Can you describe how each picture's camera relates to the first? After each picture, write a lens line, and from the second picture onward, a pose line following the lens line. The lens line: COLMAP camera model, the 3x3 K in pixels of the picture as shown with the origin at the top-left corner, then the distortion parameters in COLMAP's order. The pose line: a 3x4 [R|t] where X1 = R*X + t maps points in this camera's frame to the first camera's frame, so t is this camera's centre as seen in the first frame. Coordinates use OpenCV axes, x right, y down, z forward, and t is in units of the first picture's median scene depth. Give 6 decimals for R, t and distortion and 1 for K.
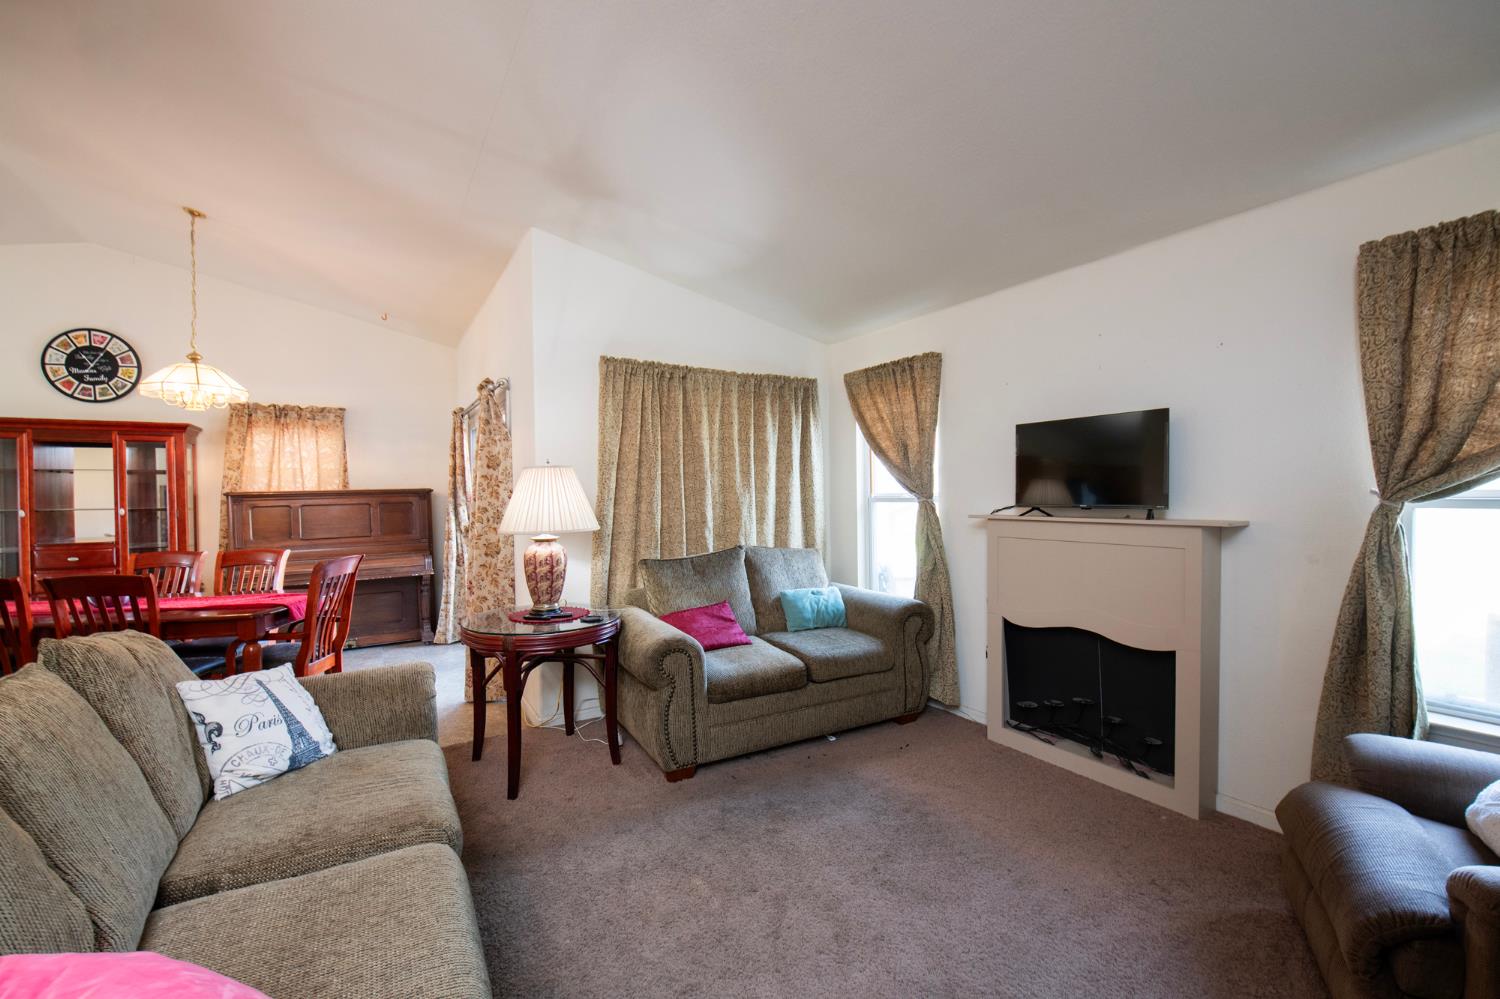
lens RADIAL K [[638.0, 0, 750.0], [0, 638.0, 499.5], [0, 0, 1]] dist [-0.001859, -0.005719]
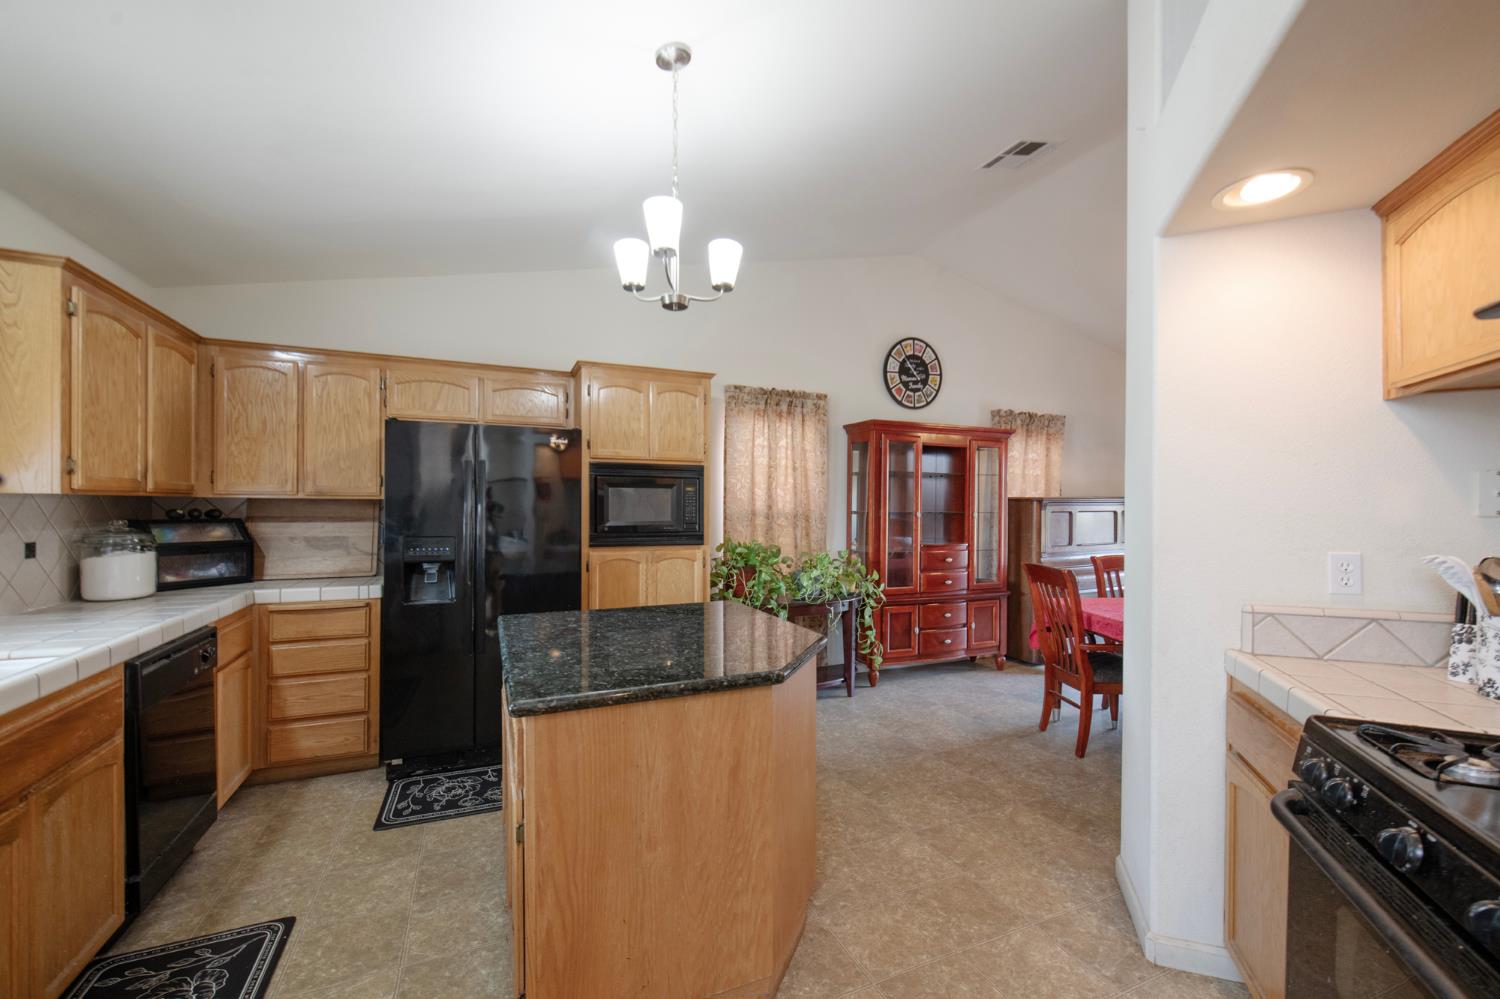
lens RADIAL K [[606.0, 0, 753.4], [0, 606.0, 509.6], [0, 0, 1]] dist [0.001042, -0.004681]
pose [[0.991413, 0.017672, -0.129565, -1.442624], [-0.018314, 0.999825, -0.003765, 0.026003], [0.129476, 0.006105, 0.991564, -0.029751]]
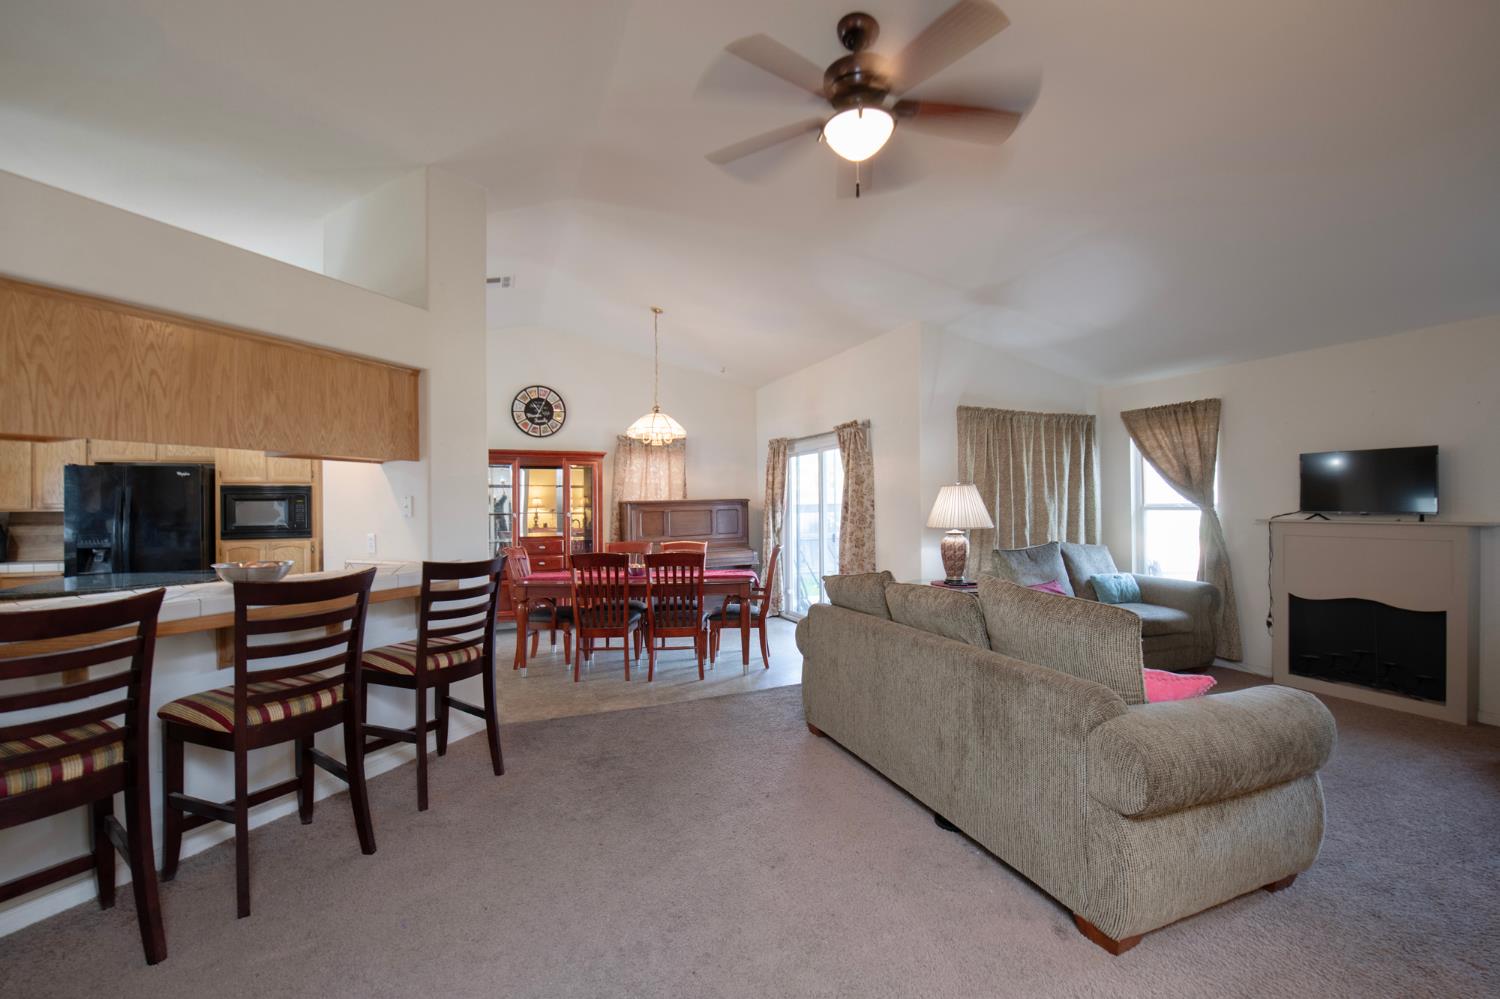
lens RADIAL K [[638.0, 0, 750.0], [0, 638.0, 499.5], [0, 0, 1]] dist [-0.001859, -0.005719]
pose [[0.989253, 0.002757, -0.146185, -0.446029], [-0.005174, 0.999856, -0.016156, 0.007755], [0.146120, 0.016739, 0.989125, -0.425761]]
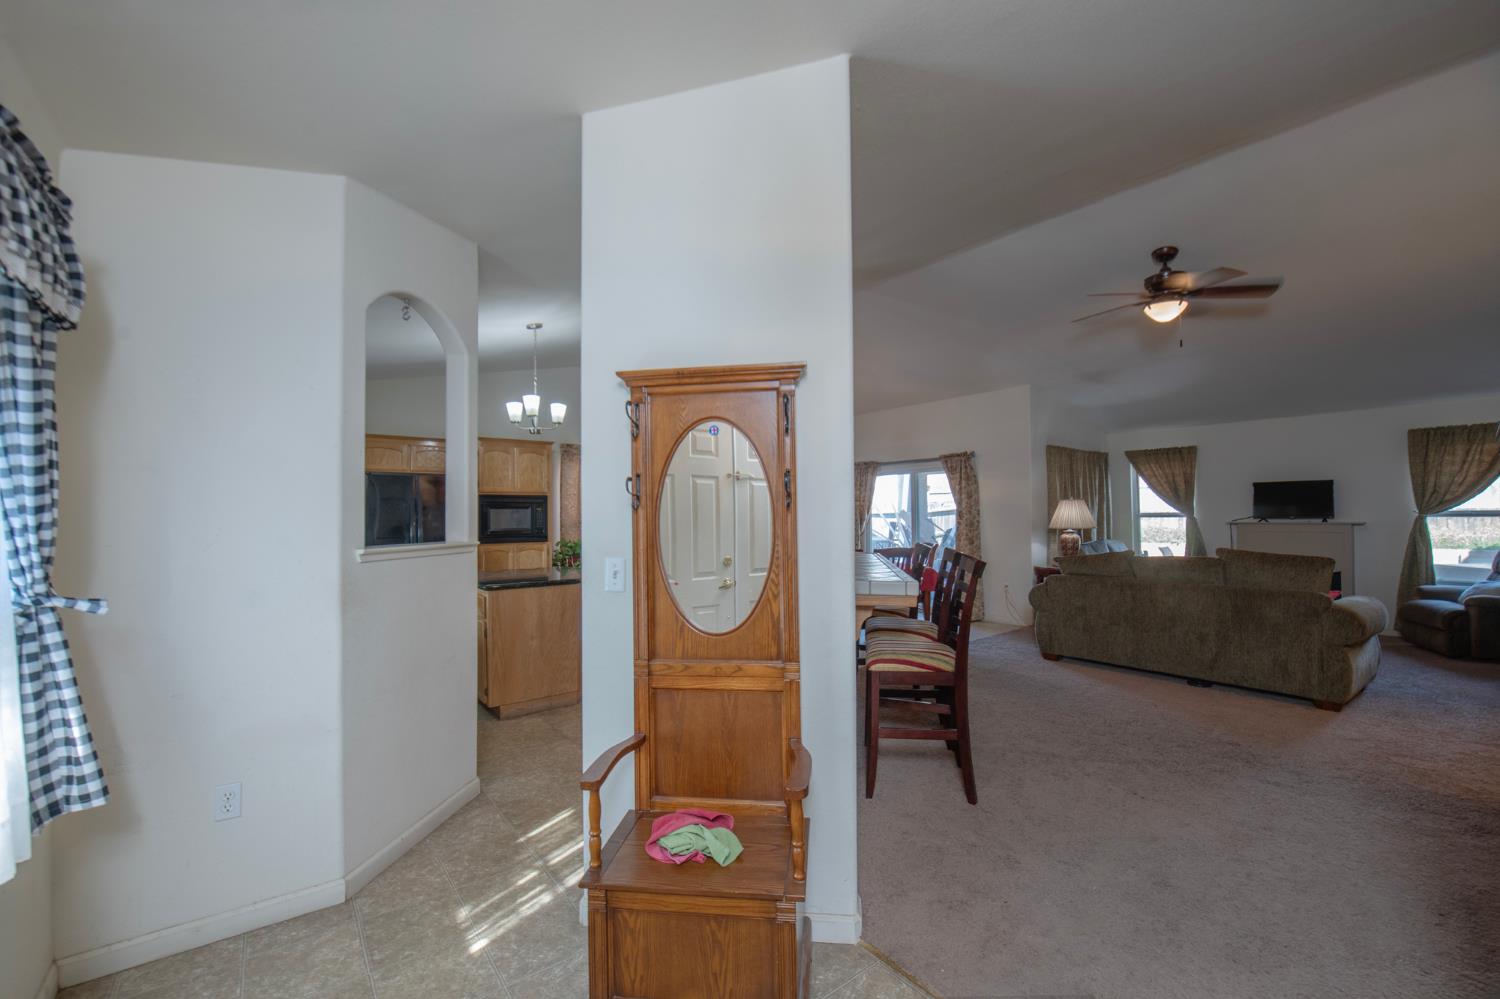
lens RADIAL K [[631.0, 0, 770.3], [0, 631.0, 504.1], [0, 0, 1]] dist [-0.000611, 0.000058]
pose [[0.990836, 0.006783, 0.134902, -1.287842], [-0.002751, 0.999544, -0.030056, 0.027522], [-0.135044, 0.029409, 0.990403, -0.816607]]
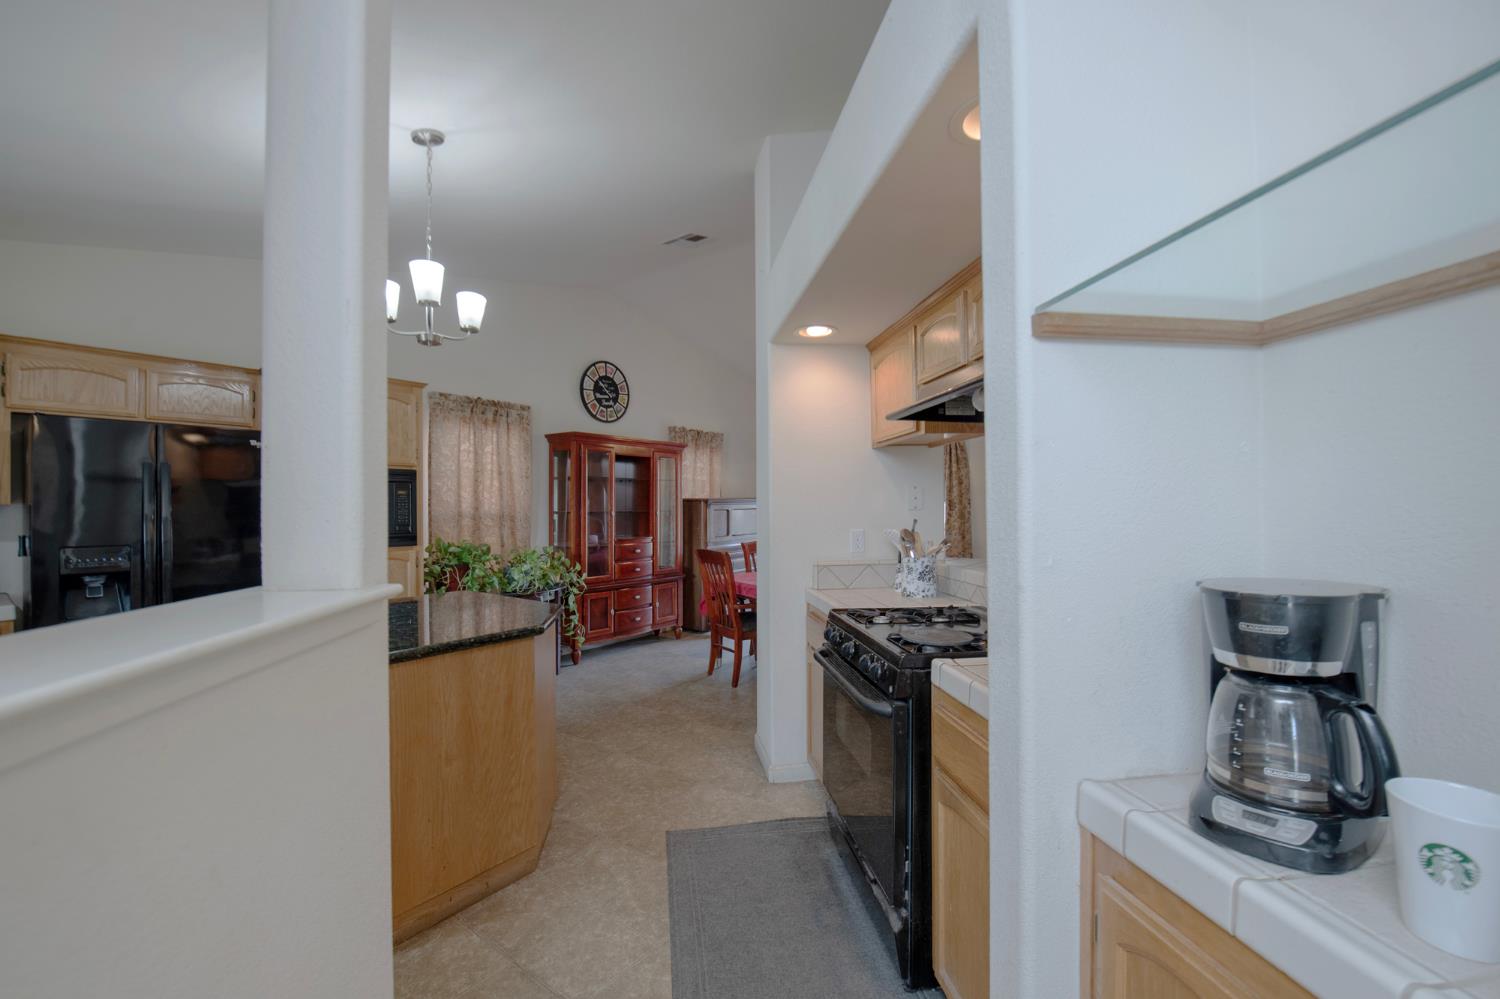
lens RADIAL K [[614.1, 0, 750.0], [0, 614.1, 499.5], [0, 0, 1]] dist [0.001072, -0.004477]
pose [[0.927115, 0.011110, 0.374611, -1.508832], [-0.001760, 0.999679, -0.025292, 0.027893], [-0.374772, 0.022789, 0.926837, -0.230431]]
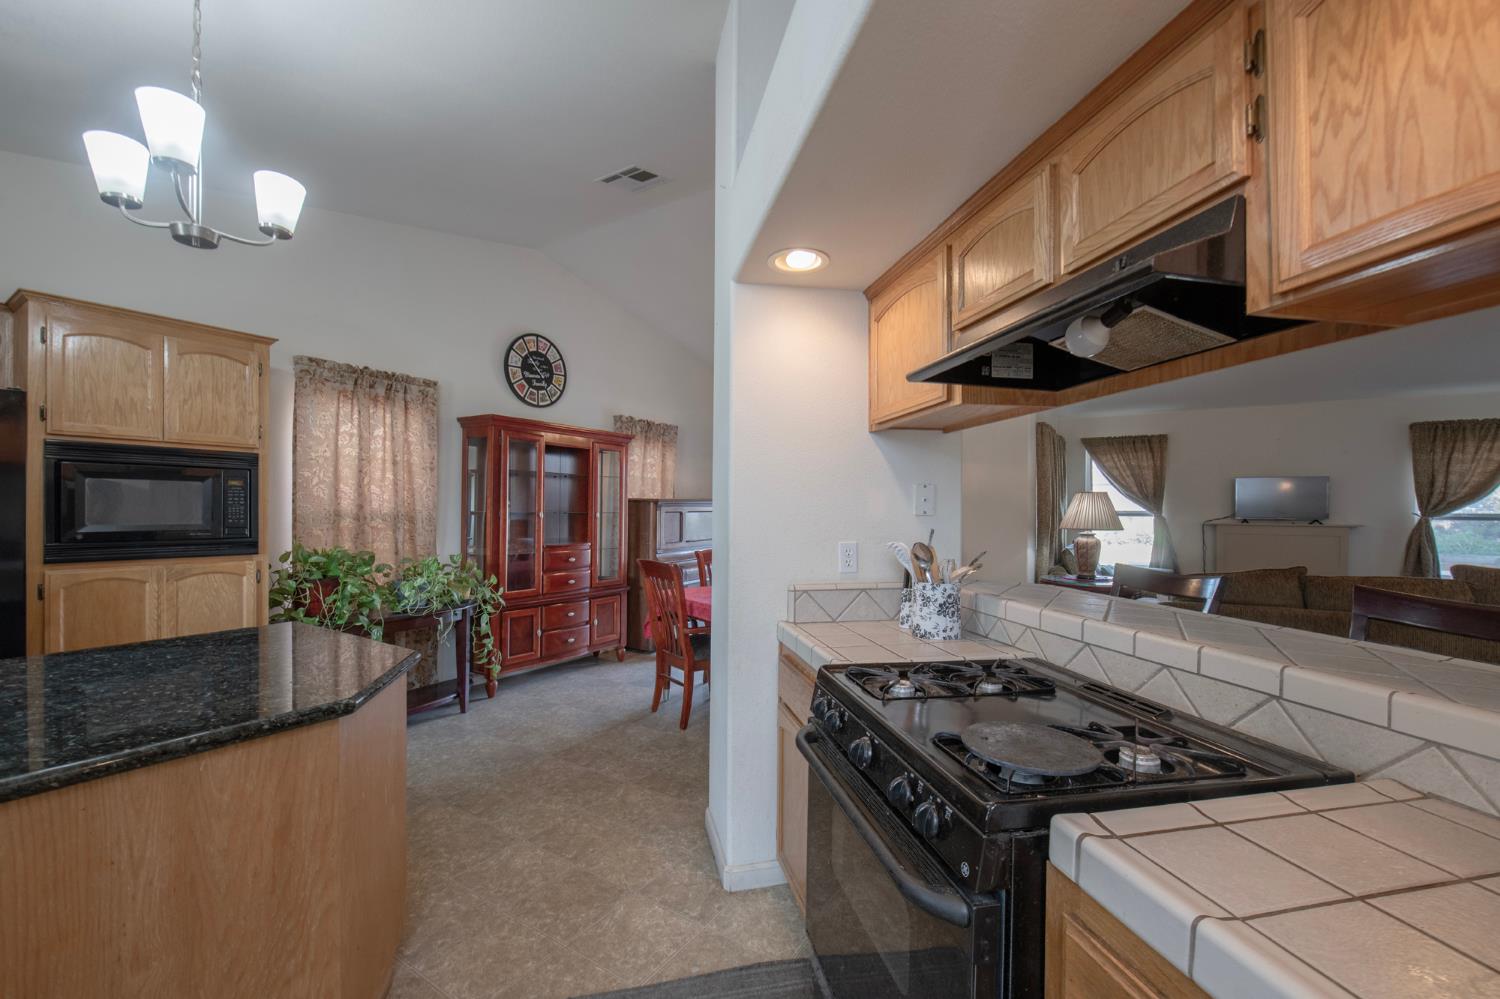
lens RADIAL K [[603.7, 0, 750.9], [0, 603.7, 512.3], [0, 0, 1]] dist [0.000348, -0.004001]
pose [[0.898723, 0.017561, 0.438165, -1.423255], [-0.014761, 0.999843, -0.009796, 0.025640], [-0.438268, 0.002336, 0.898841, -0.033299]]
